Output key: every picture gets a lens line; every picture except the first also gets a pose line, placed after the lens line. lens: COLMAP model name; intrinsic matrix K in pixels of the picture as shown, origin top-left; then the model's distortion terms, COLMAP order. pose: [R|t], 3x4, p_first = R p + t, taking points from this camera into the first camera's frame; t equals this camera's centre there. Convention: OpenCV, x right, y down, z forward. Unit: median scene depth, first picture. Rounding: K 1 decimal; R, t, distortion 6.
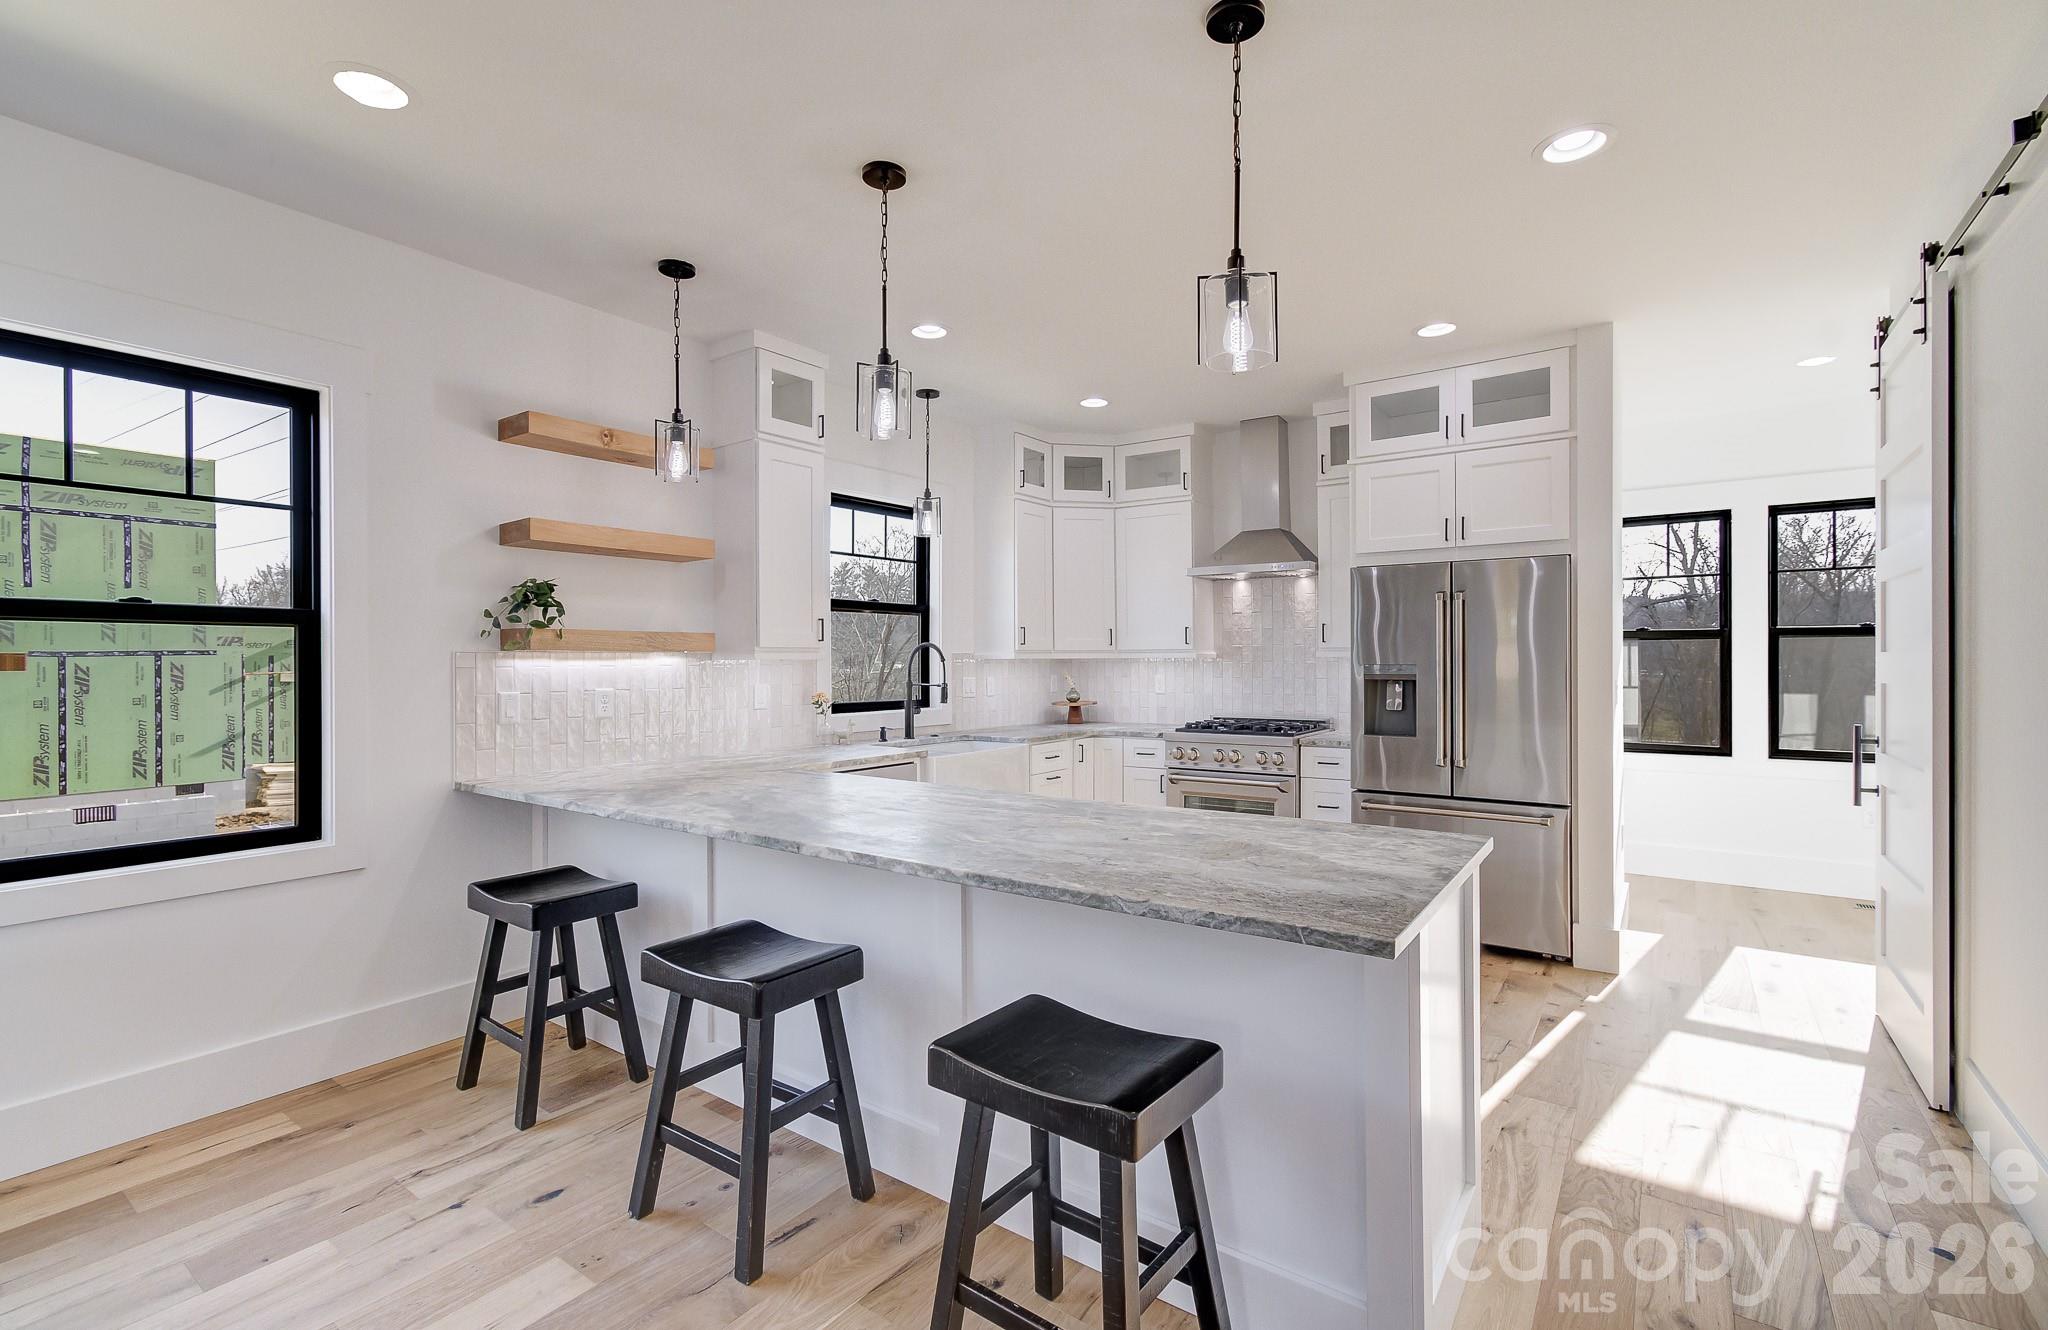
lens RADIAL K [[911.6, 0, 1039.1], [0, 911.6, 658.6], [0, 0, 1]] dist [0.002499, 0.002758]
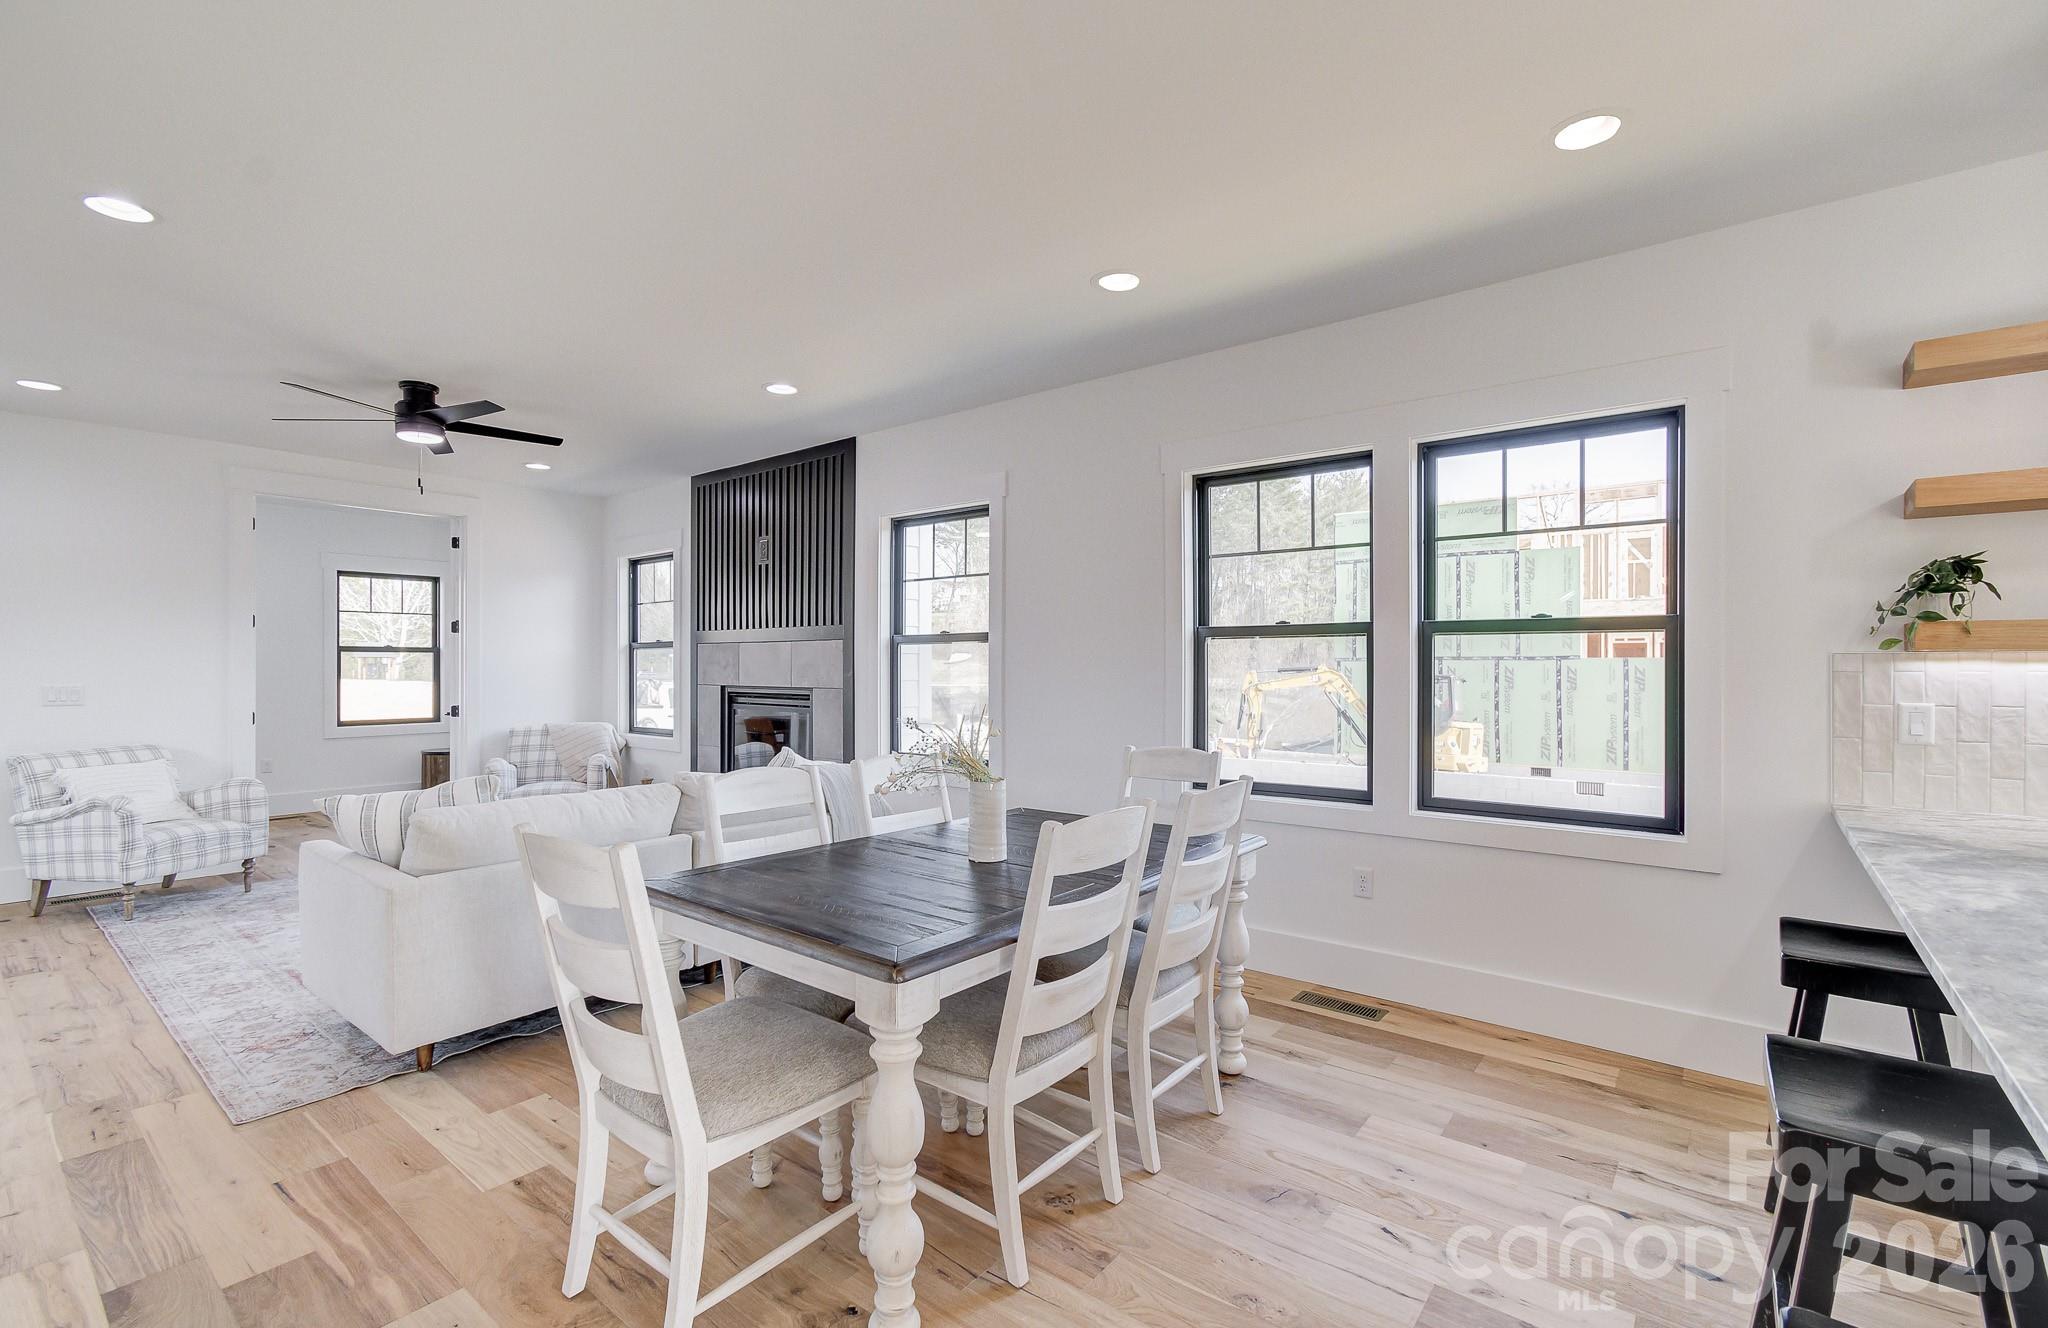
lens RADIAL K [[911.6, 0, 1016.3], [0, 911.6, 663.8], [0, 0, 1]] dist [0.002499, 0.002758]
pose [[-0.066571, 0.003448, -0.997776, 0.199154], [0.000164, 0.999994, 0.003444, -0.000484], [0.997782, 0.000065, -0.066571, 0.207673]]
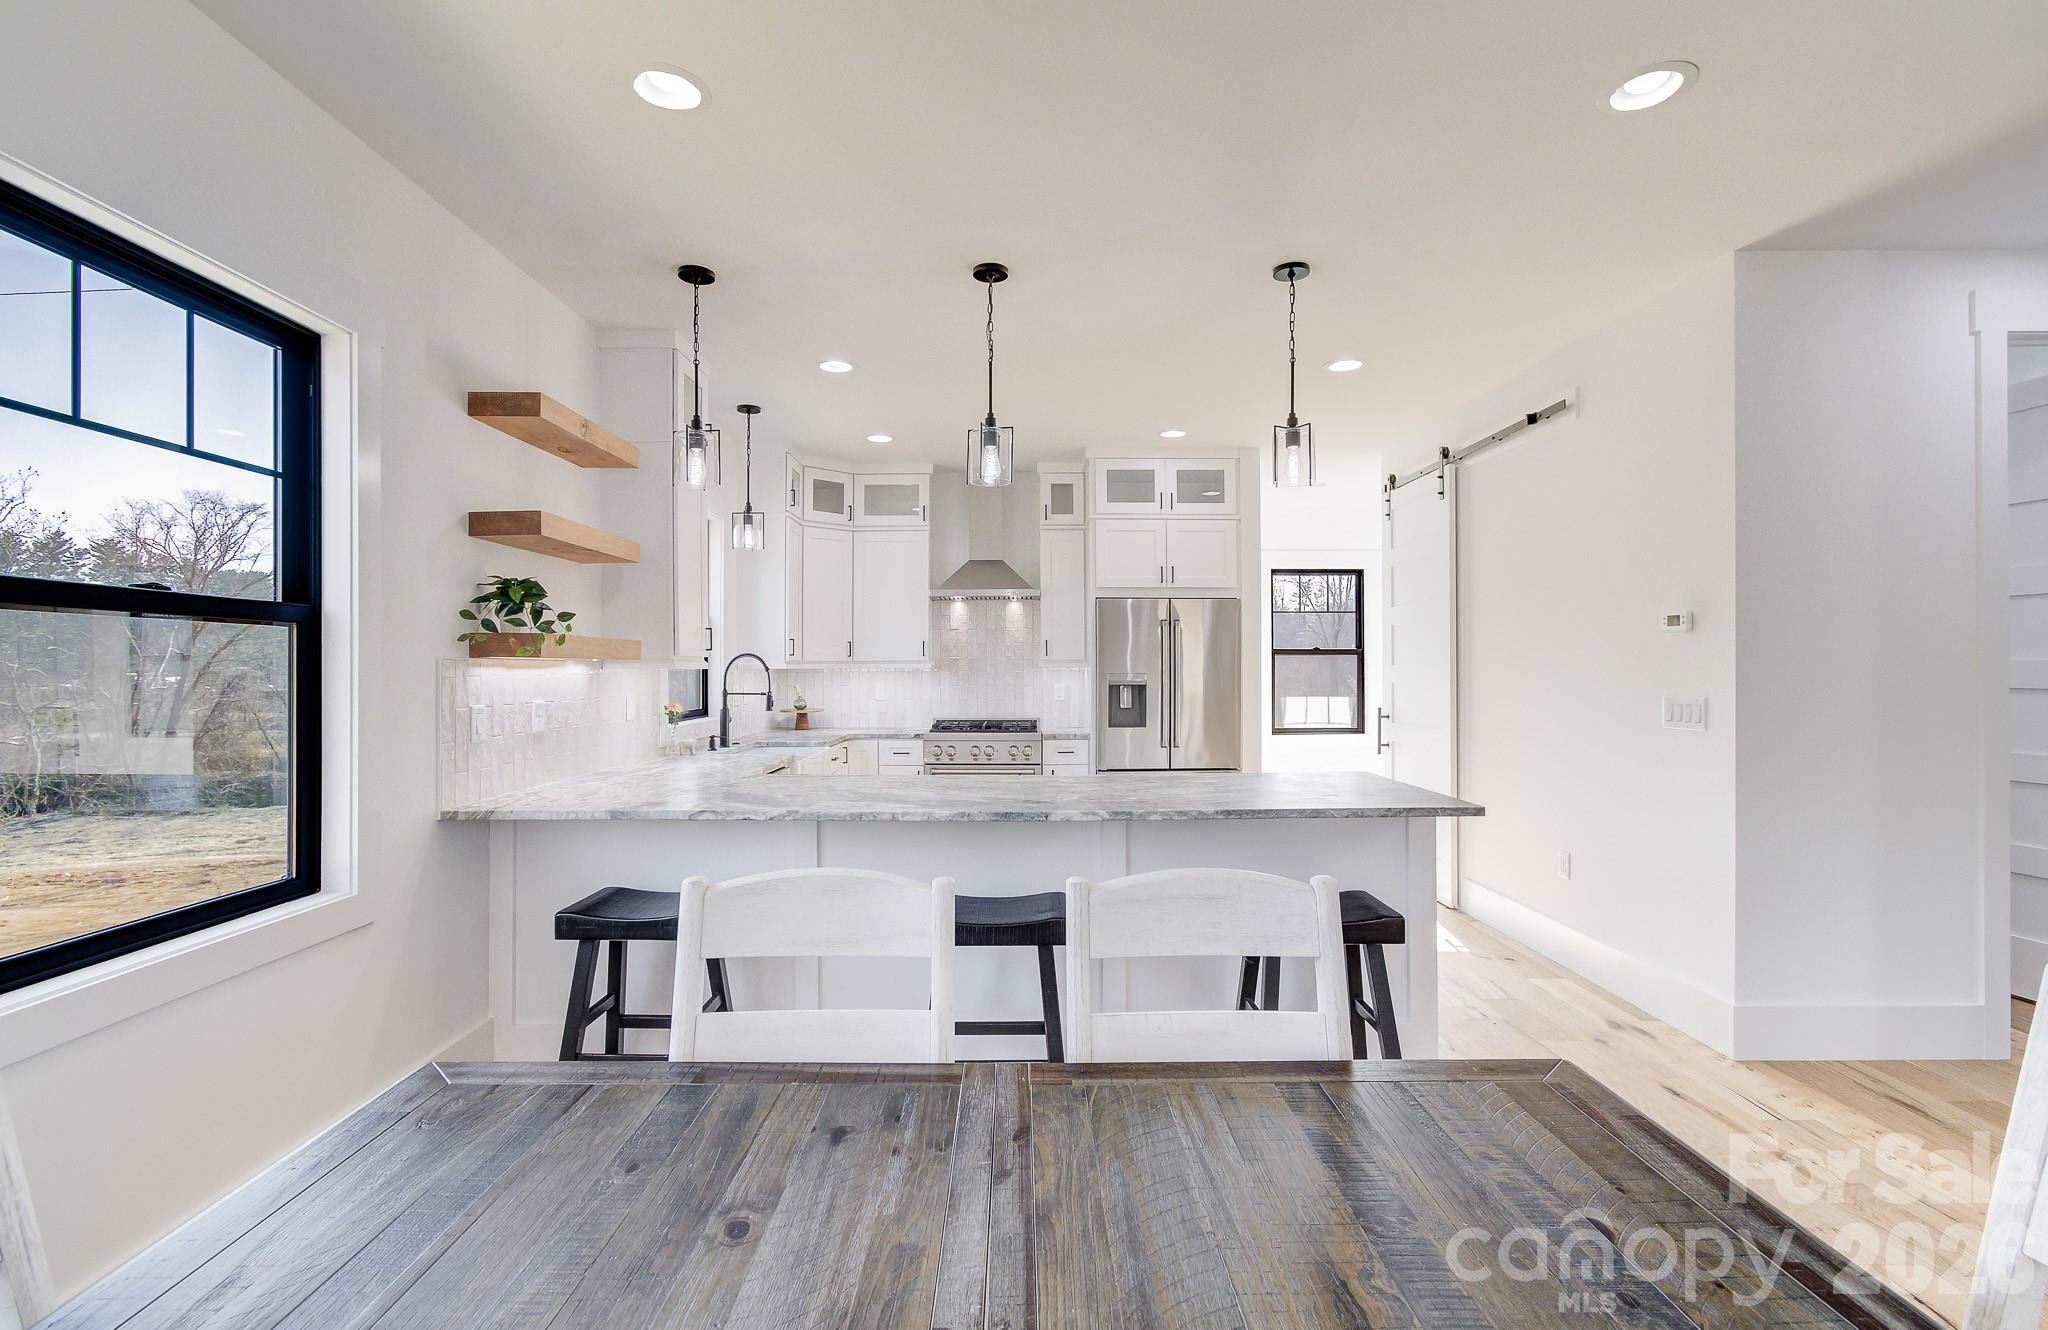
lens RADIAL K [[911.6, 0, 1011.7], [0, 911.6, 662.6], [0, 0, 1]] dist [0.002499, 0.002758]
pose [[0.822525, 0.004718, 0.568709, -0.496768], [-0.000505, 0.999971, -0.007564, 0.001764], [-0.568728, 0.005934, 0.822504, -0.005460]]
